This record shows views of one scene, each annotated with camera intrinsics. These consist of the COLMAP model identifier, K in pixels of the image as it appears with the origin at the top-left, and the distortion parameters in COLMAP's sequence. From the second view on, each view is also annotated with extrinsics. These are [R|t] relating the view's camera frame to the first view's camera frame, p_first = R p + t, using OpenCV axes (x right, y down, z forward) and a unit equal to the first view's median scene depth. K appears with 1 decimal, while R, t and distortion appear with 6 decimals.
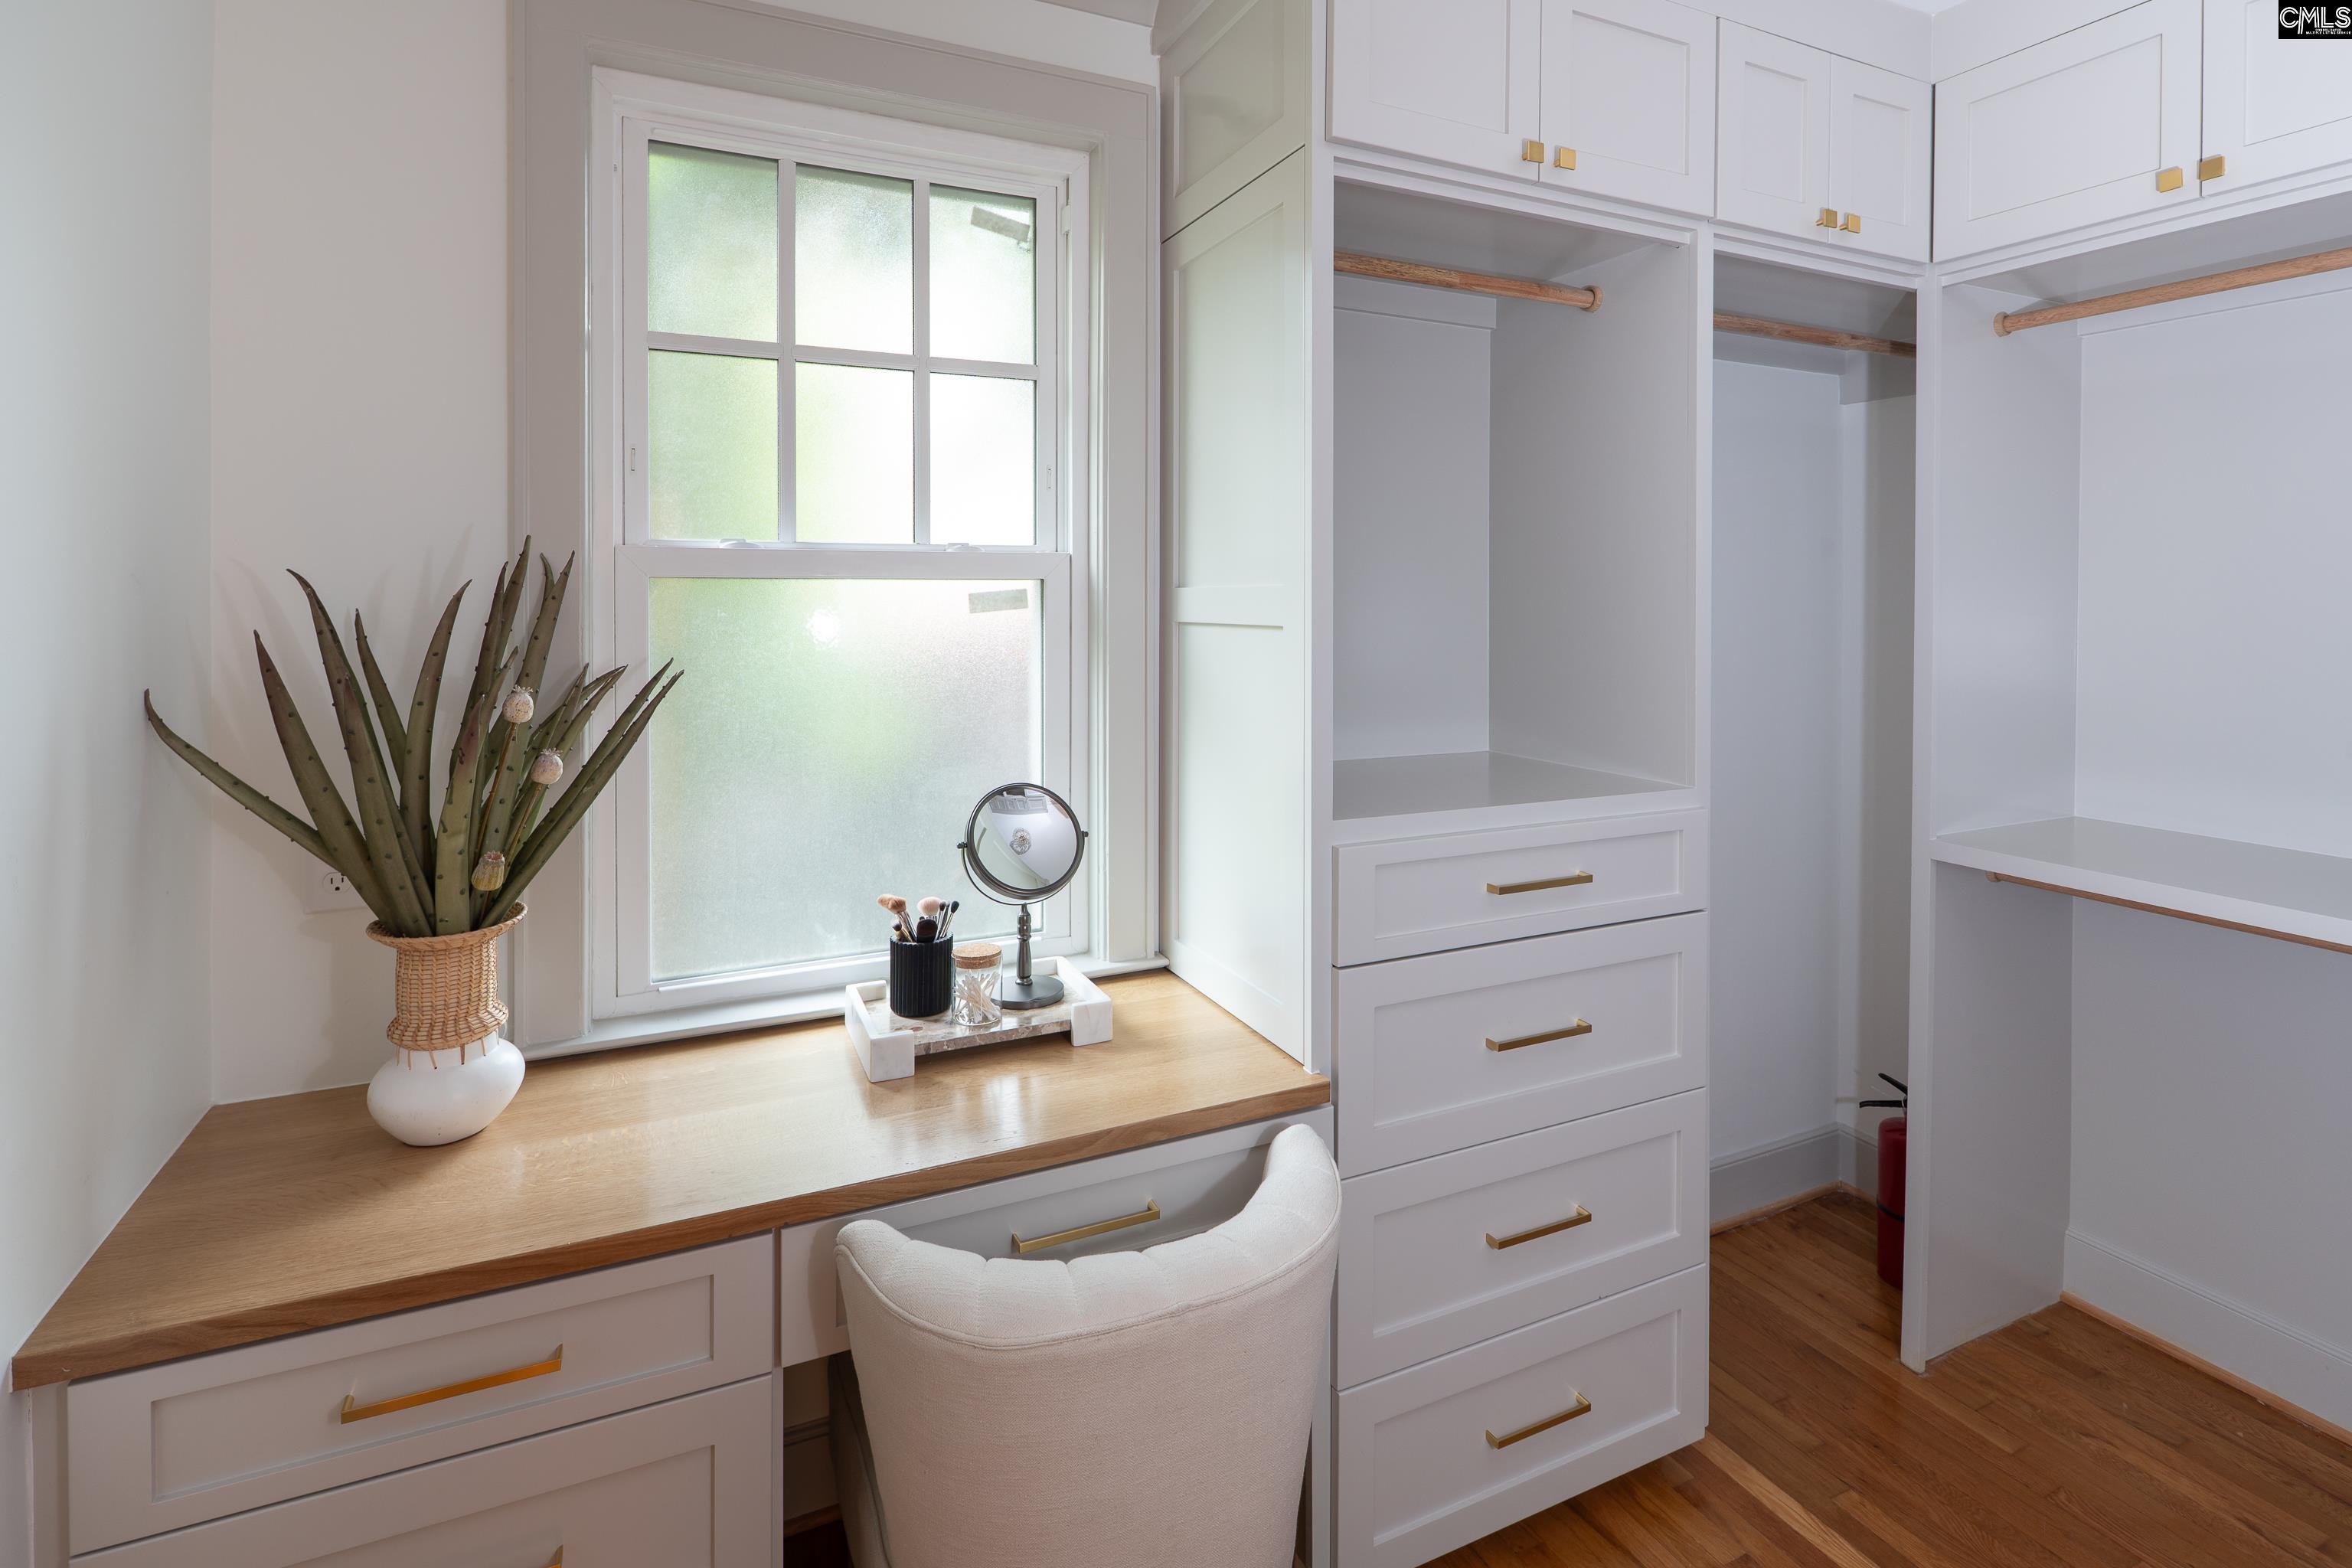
lens RADIAL K [[1148.9, 0, 1192.5], [0, 1148.9, 575.2], [0, 0, 1]] dist [-0.000095, -0.000873]
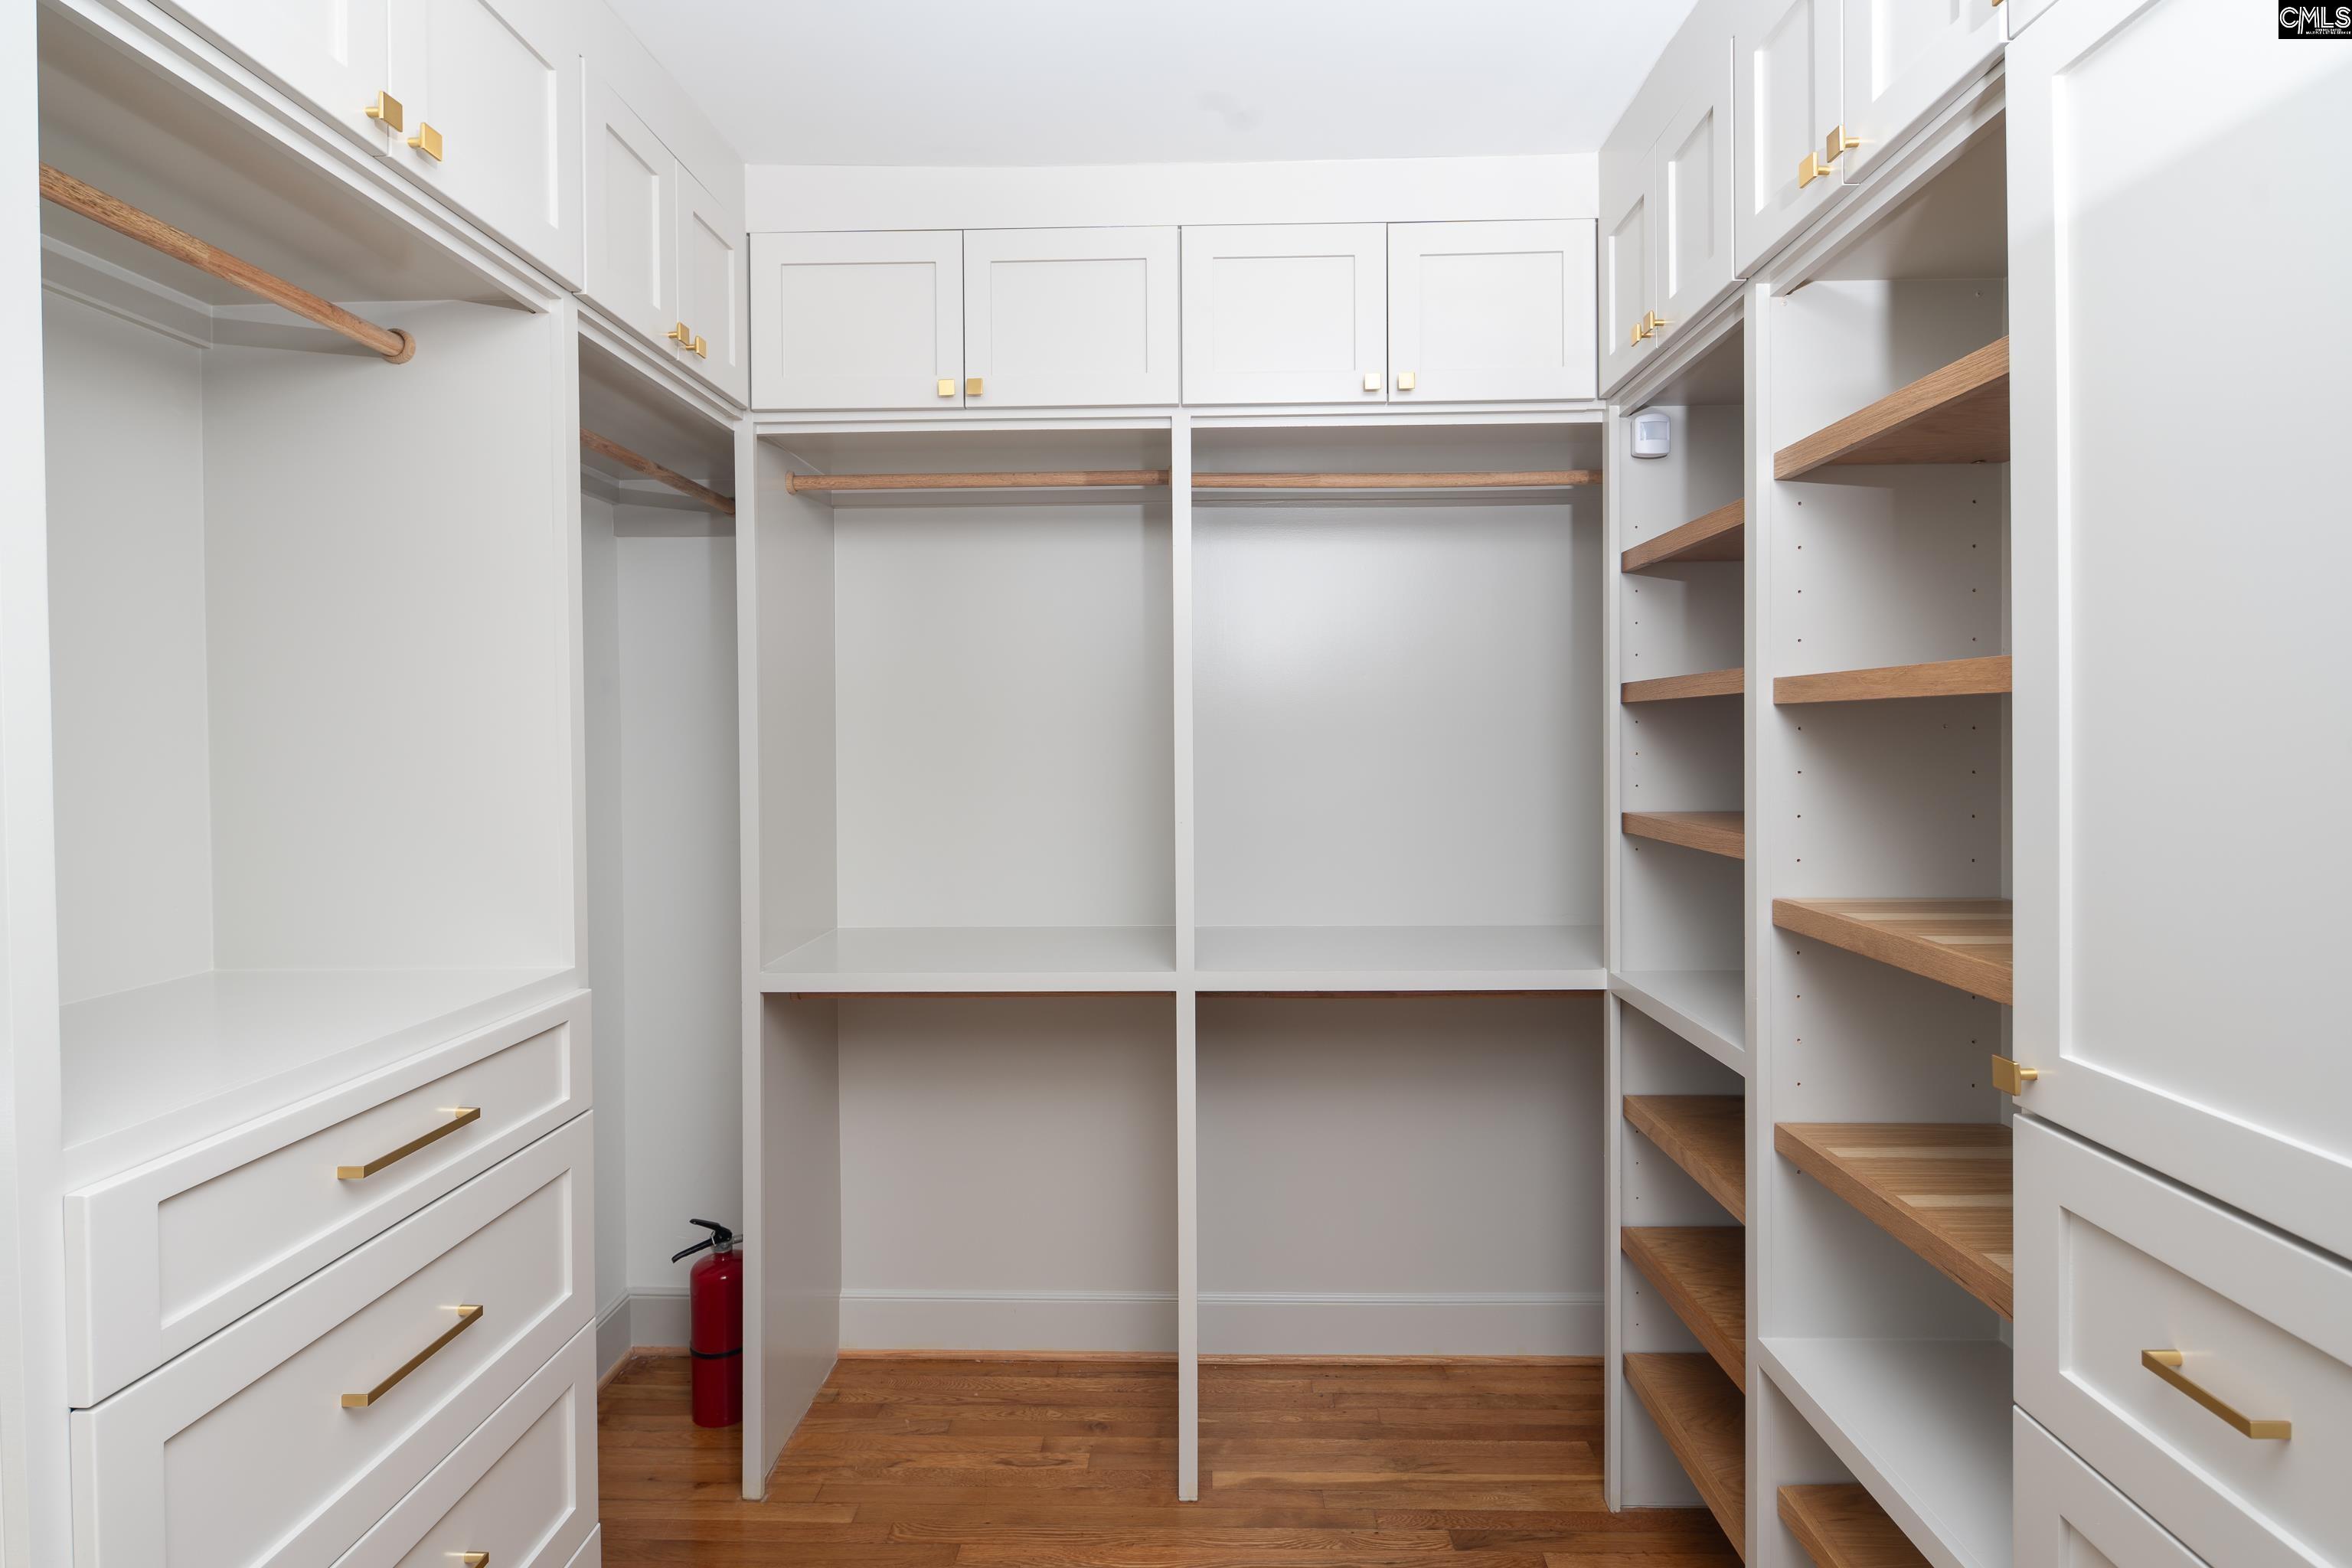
lens RADIAL K [[1145.1, 0, 1184.8], [0, 1145.1, 727.2], [0, 0, 1]] dist [-0.001457, -0.000433]
pose [[0.453635, -0.003382, 0.891181, -0.099973], [-0.006912, 0.999949, 0.007313, 0.000923], [-0.891161, -0.009477, 0.453589, 0.215457]]
